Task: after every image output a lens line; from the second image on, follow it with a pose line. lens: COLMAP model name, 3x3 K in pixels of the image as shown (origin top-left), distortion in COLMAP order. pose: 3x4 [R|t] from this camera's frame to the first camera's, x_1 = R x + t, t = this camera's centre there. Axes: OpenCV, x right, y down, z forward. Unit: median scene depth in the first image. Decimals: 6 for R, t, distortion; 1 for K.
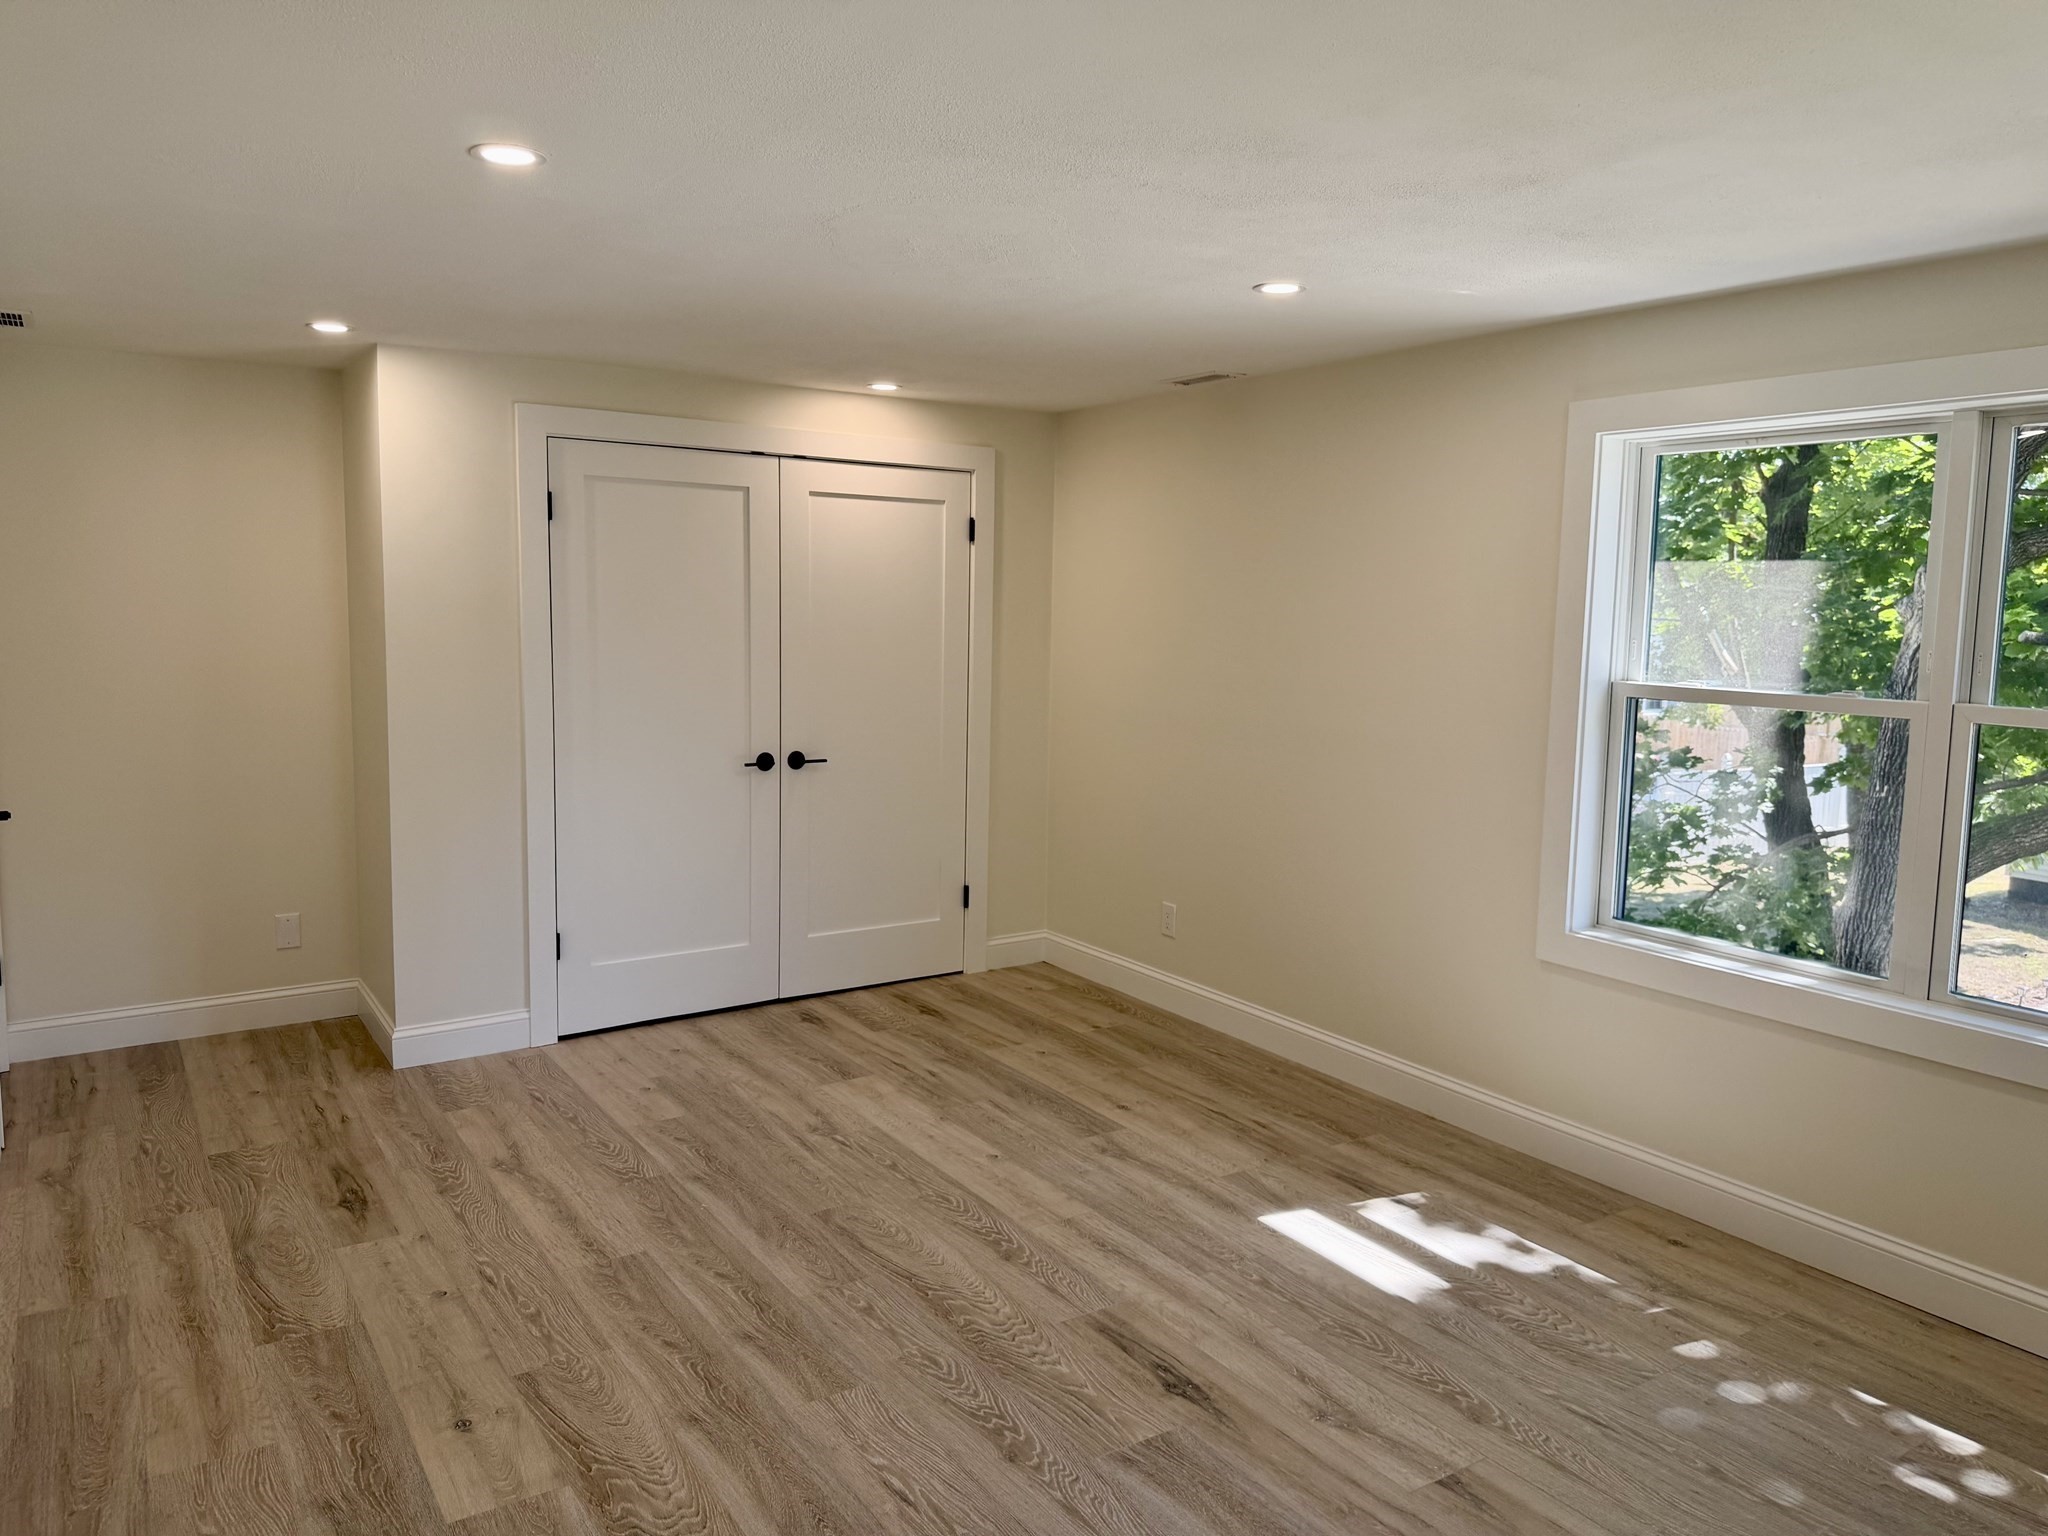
lens RADIAL K [[1438.9, 0, 1015.9], [0, 1438.9, 760.2], [0, 0, 1]] dist [0.012907, -0.012621]
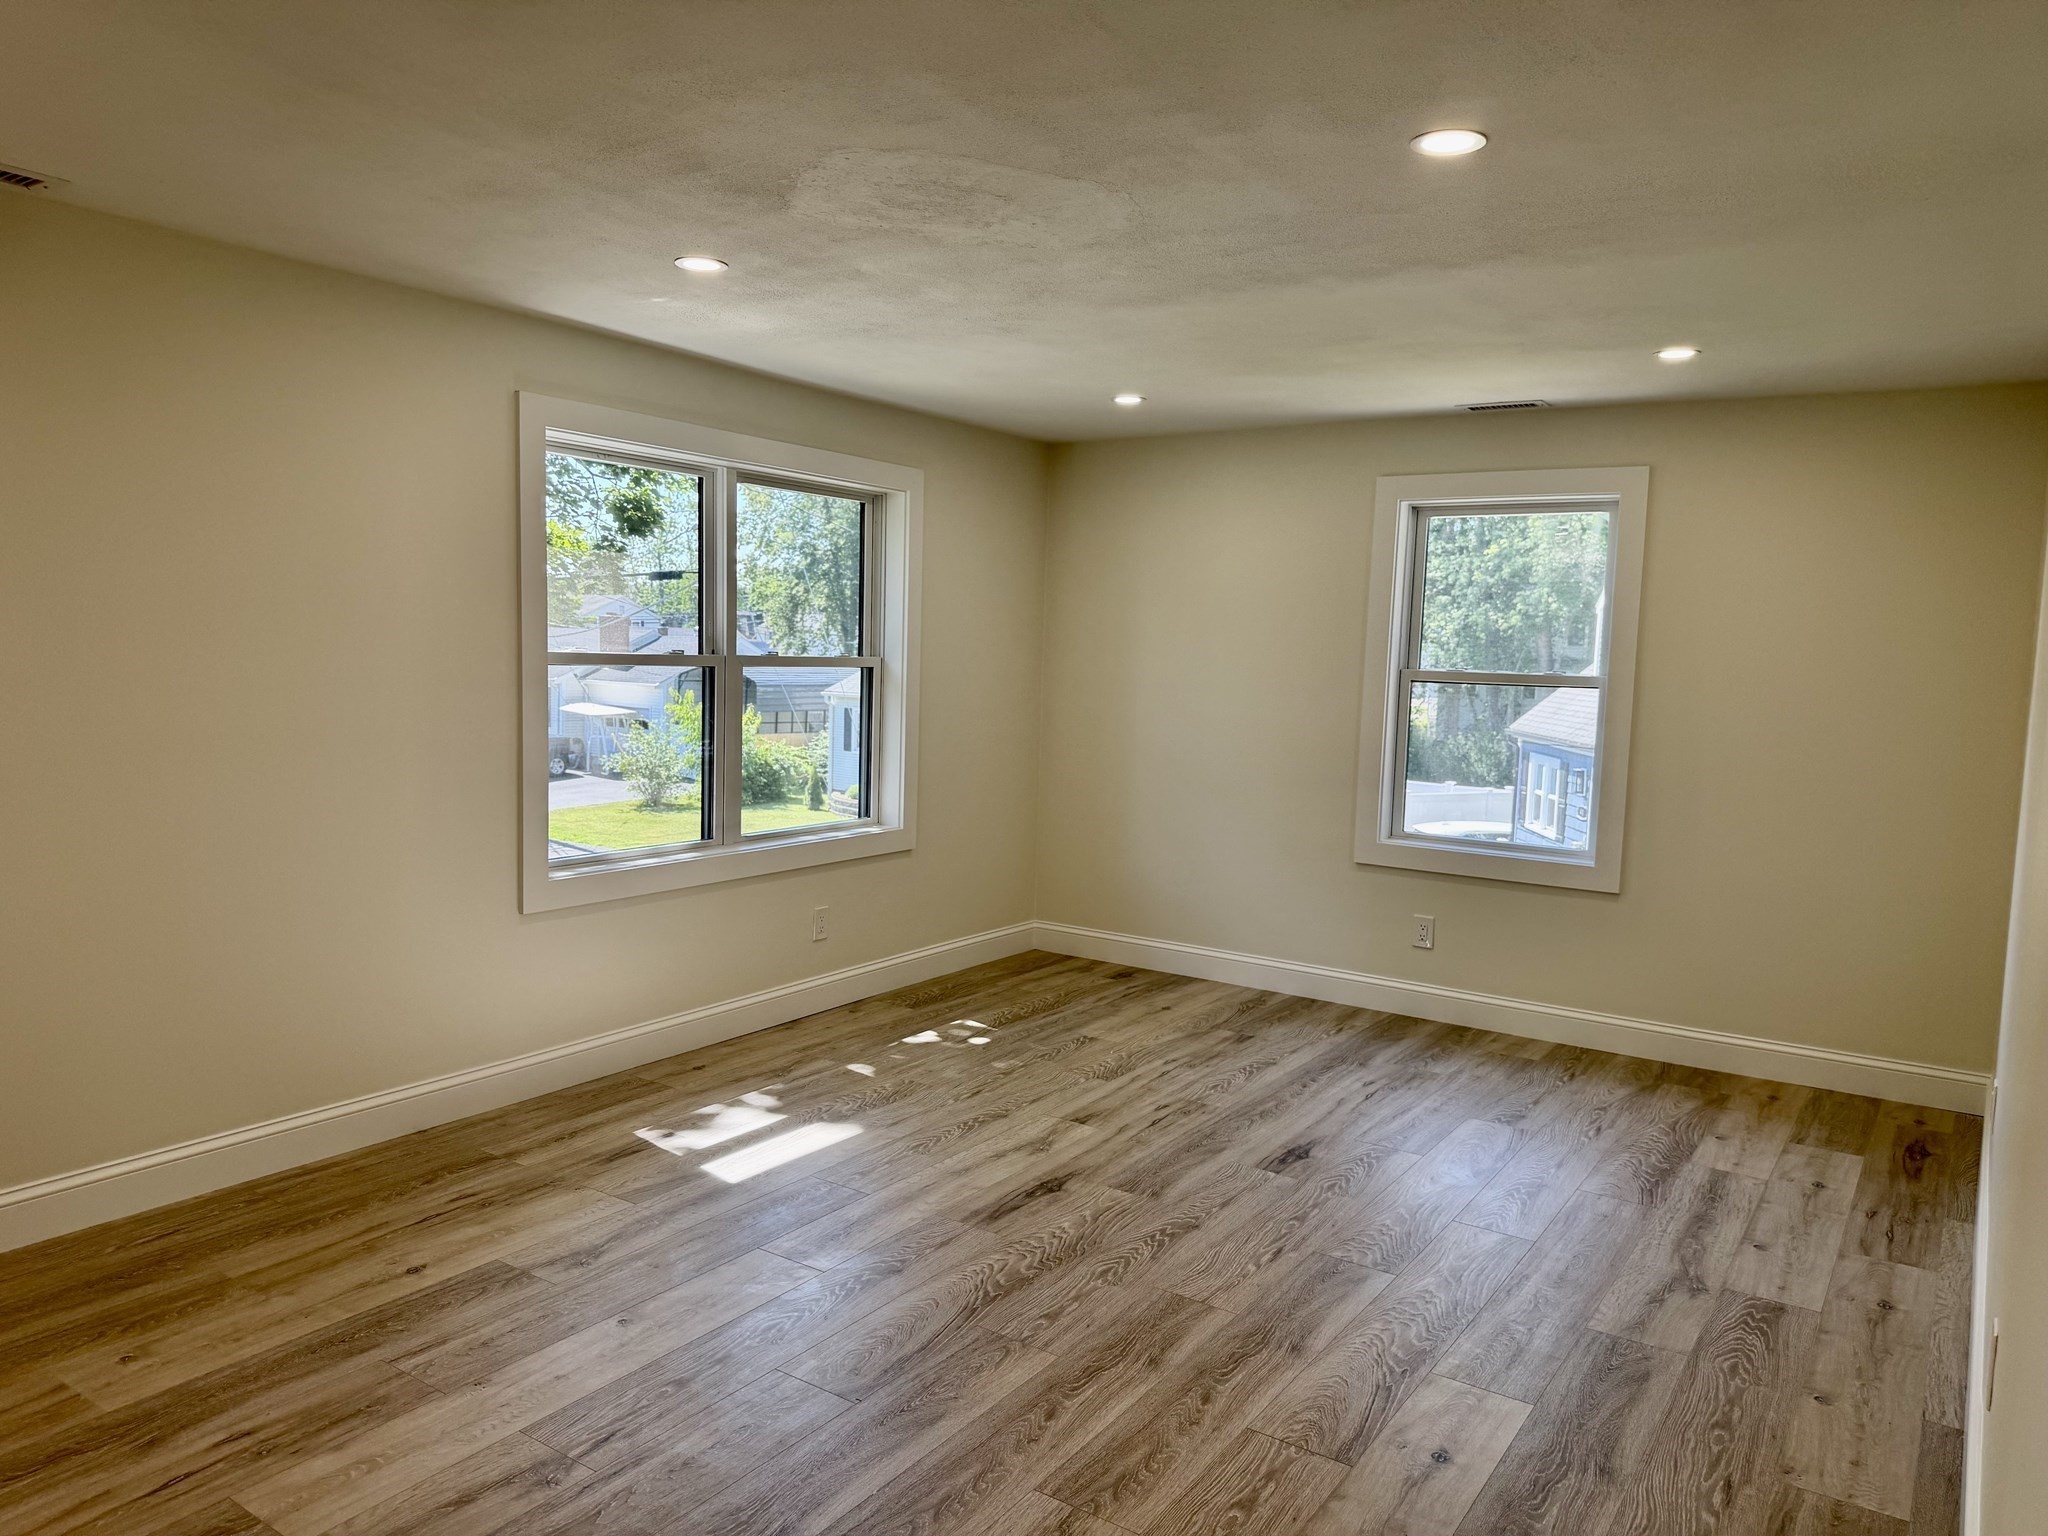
lens RADIAL K [[1438.9, 0, 1017.5], [0, 1438.9, 771.0], [0, 0, 1]] dist [0.012907, -0.012621]
pose [[-0.381607, -0.117172, 0.916868, -0.824318], [0.073623, 0.984928, 0.156512, -0.118050], [-0.921388, 0.127228, -0.367229, 1.163311]]
